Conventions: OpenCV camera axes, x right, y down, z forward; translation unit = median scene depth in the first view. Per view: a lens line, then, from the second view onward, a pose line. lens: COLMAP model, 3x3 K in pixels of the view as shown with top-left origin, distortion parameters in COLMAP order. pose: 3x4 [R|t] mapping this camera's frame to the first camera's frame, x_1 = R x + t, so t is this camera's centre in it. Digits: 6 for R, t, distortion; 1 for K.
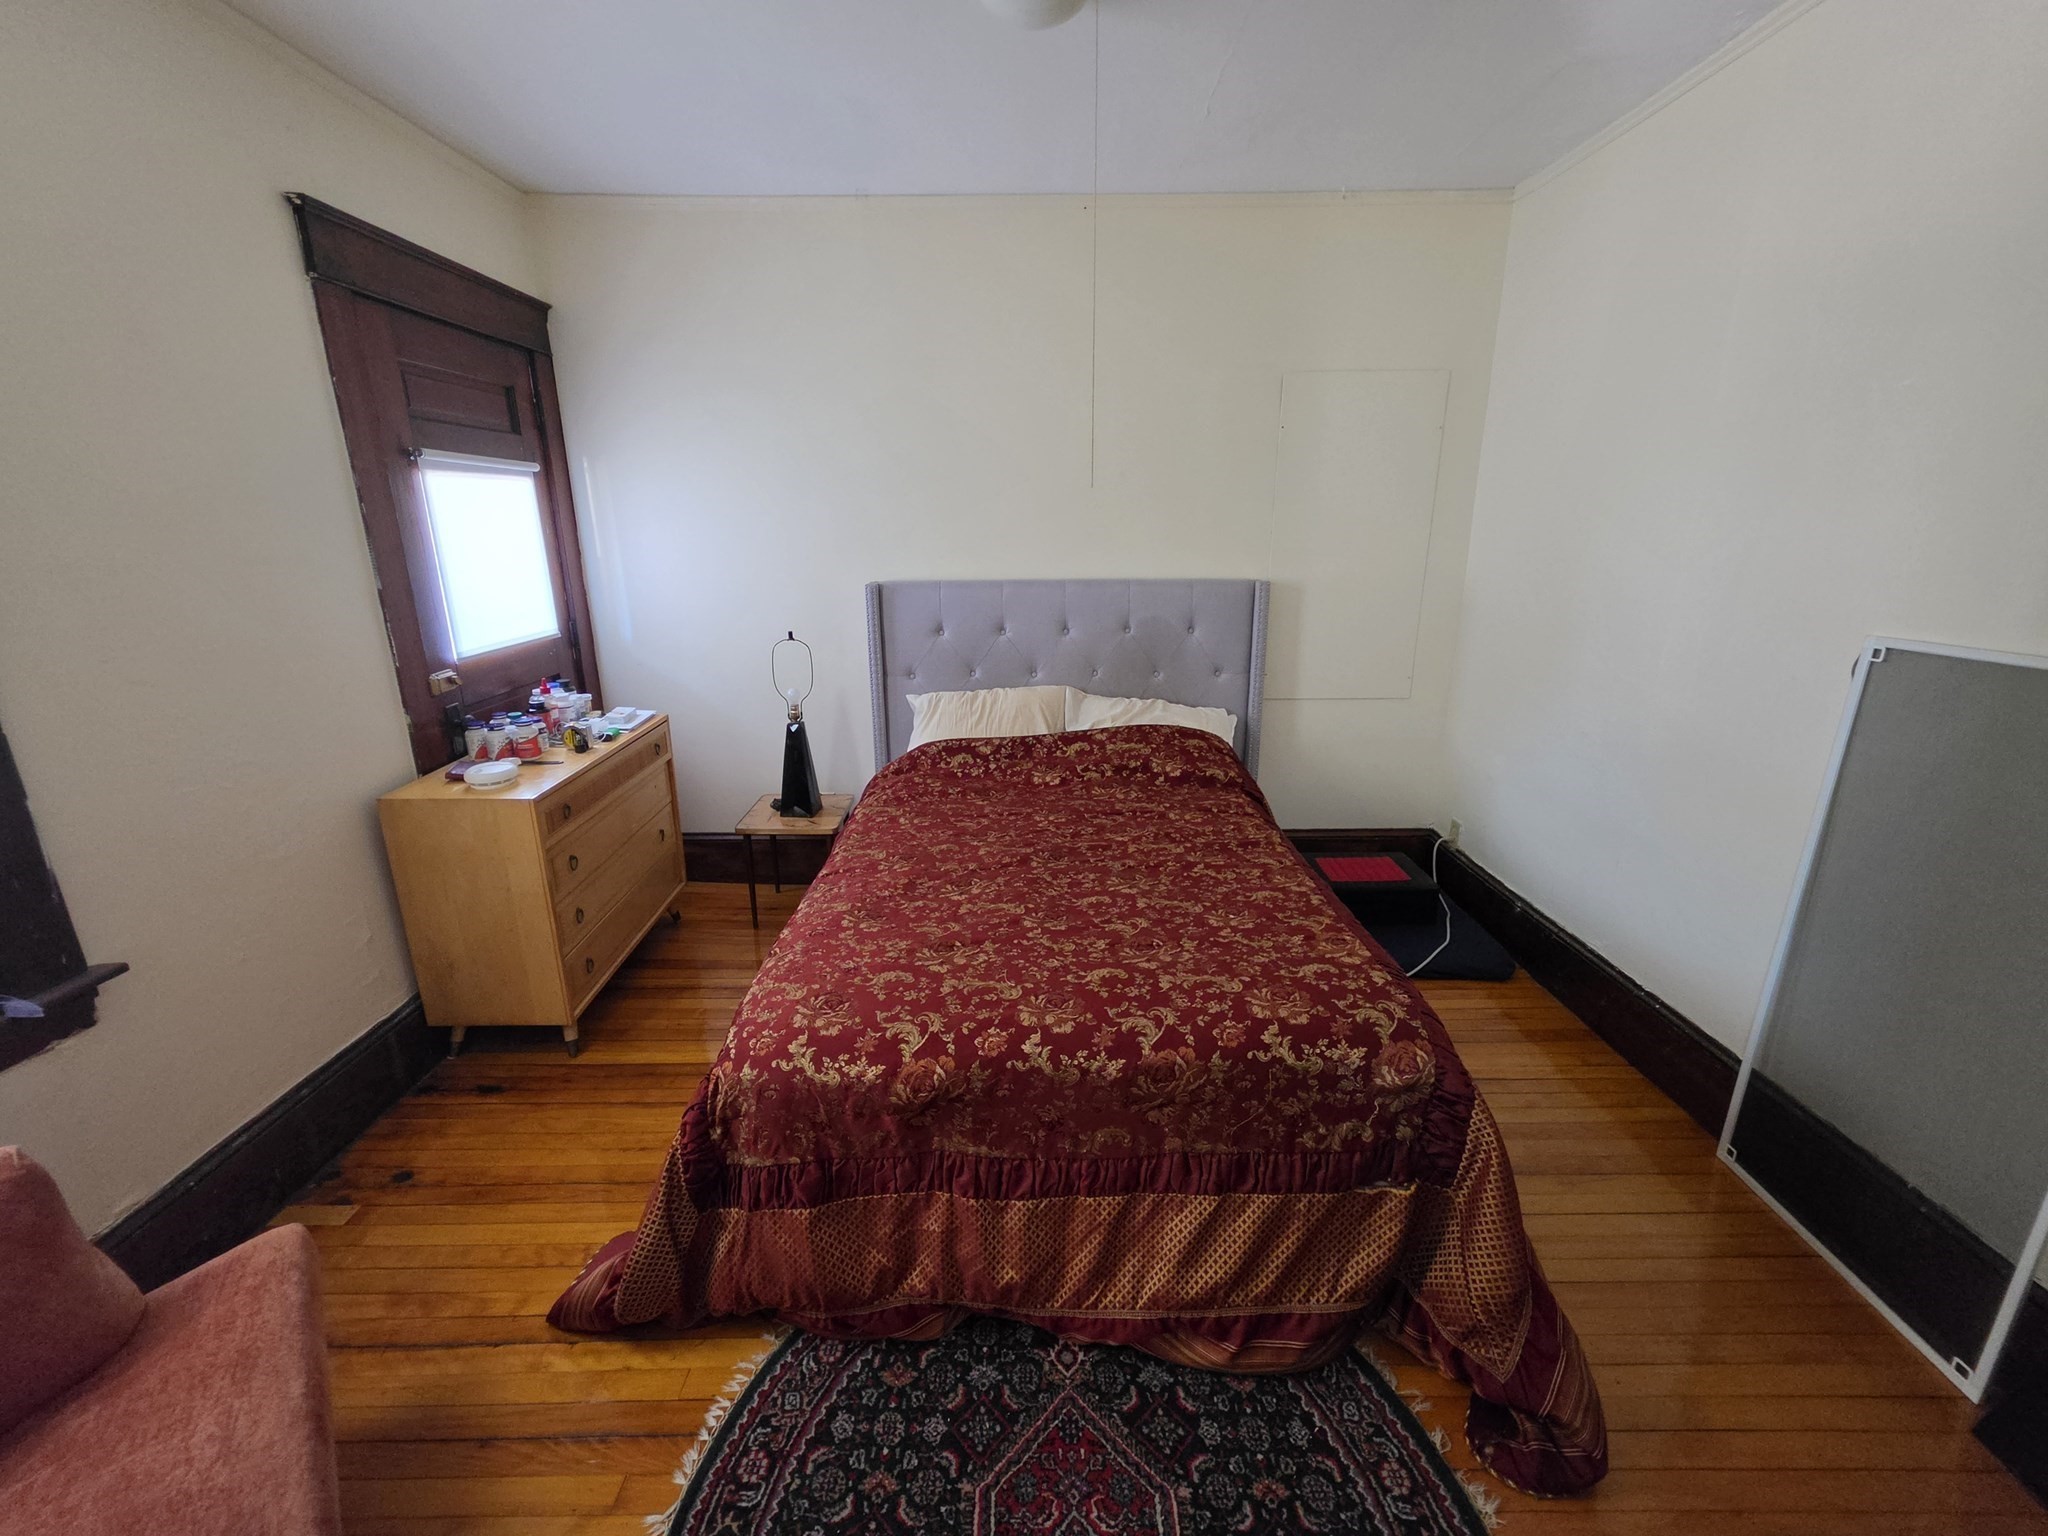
lens RADIAL K [[824.6, 0, 1026.1], [0, 824.6, 741.5], [0, 0, 1]] dist [0.000451, -0.000429]
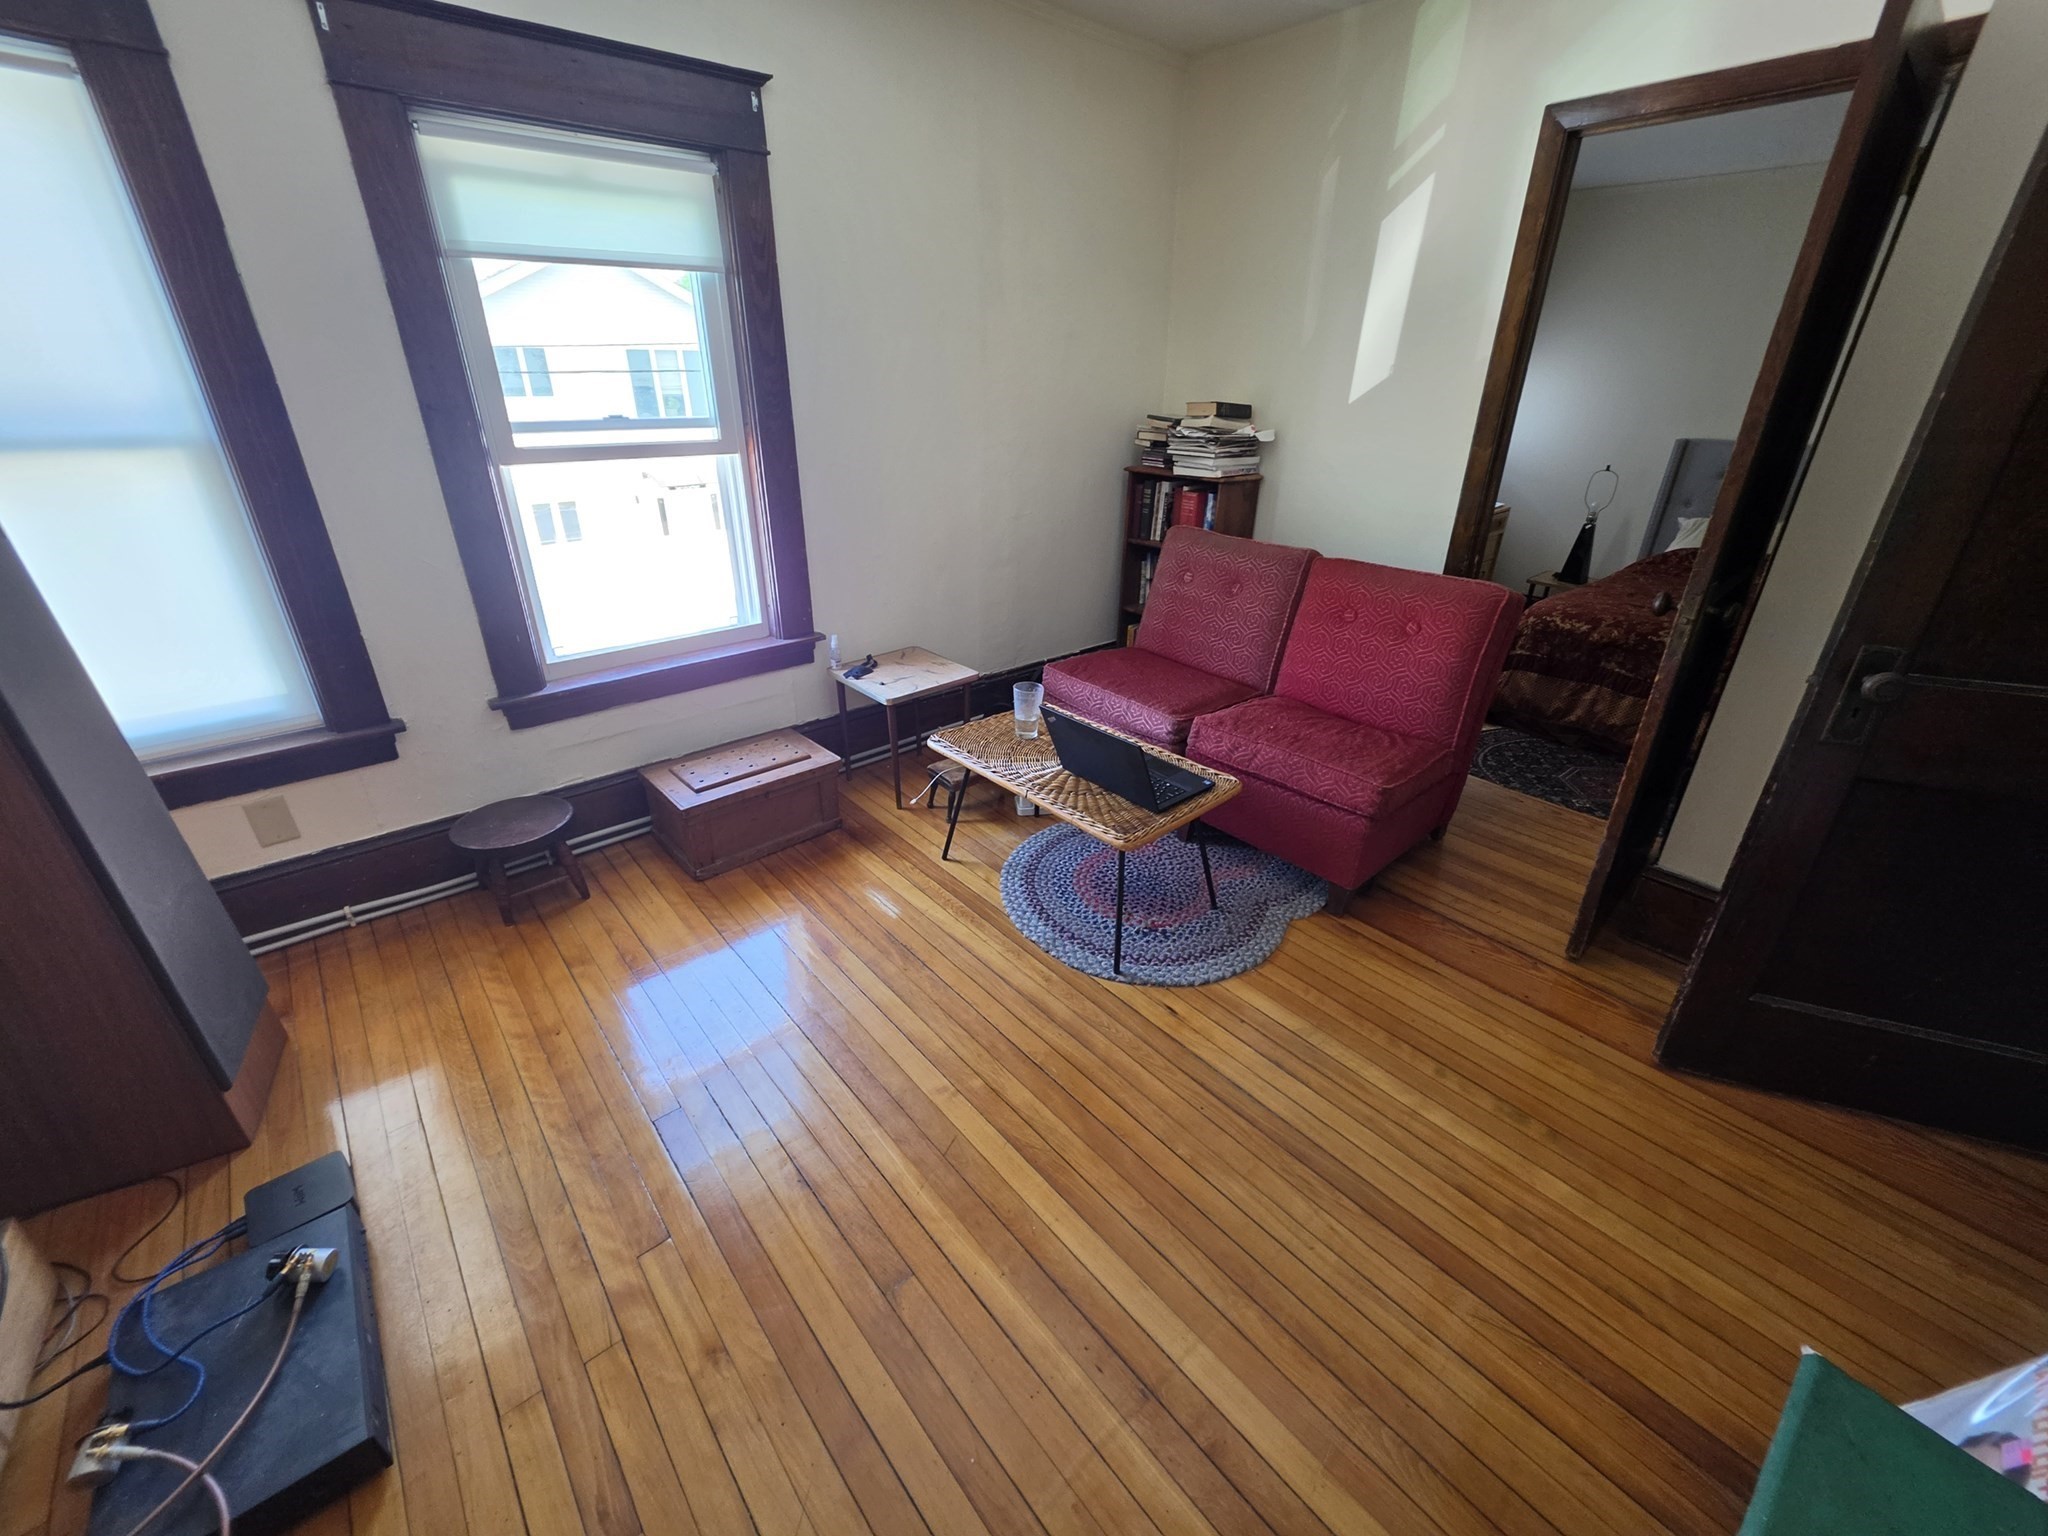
lens RADIAL K [[824.6, 0, 1026.1], [0, 824.6, 741.5], [0, 0, 1]] dist [0.000451, -0.000429]
pose [[0.646797, 0.329854, -0.687641, 0.540720], [-0.218705, 0.943985, 0.247105, 0.464466], [0.730631, -0.009436, 0.682707, -1.921150]]
